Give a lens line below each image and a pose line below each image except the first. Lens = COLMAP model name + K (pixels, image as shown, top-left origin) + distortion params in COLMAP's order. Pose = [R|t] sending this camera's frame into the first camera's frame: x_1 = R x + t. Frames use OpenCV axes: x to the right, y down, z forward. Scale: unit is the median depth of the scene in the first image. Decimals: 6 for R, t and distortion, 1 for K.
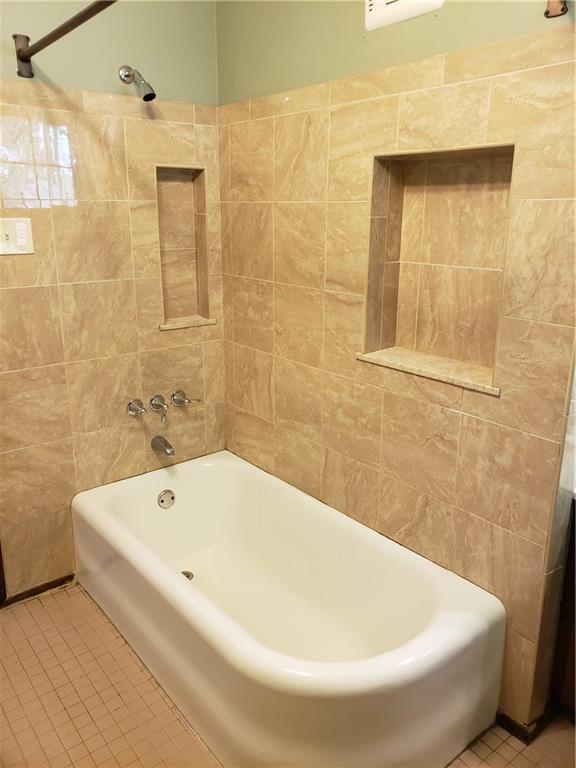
lens RADIAL K [[595.5, 0, 257.9], [0, 595.5, 364.7], [0, 0, 1]] dist [0.060603, -0.021016]
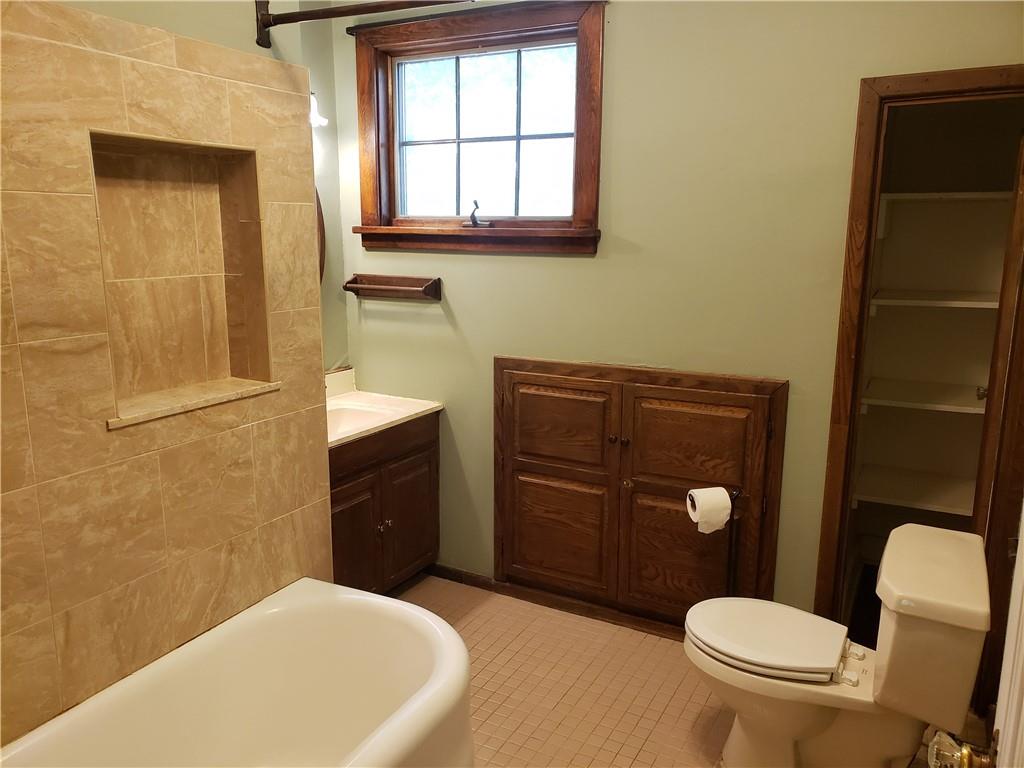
lens RADIAL K [[794.0, 0, 510.0], [0, 794.0, 384.0], [0, 0, 1]] dist [0.060603, -0.021016]
pose [[-0.403717, -0.177504, 0.897499, -0.909022], [0.238956, 0.926487, 0.290725, -0.237797], [-0.883127, 0.331833, -0.331623, 1.001687]]
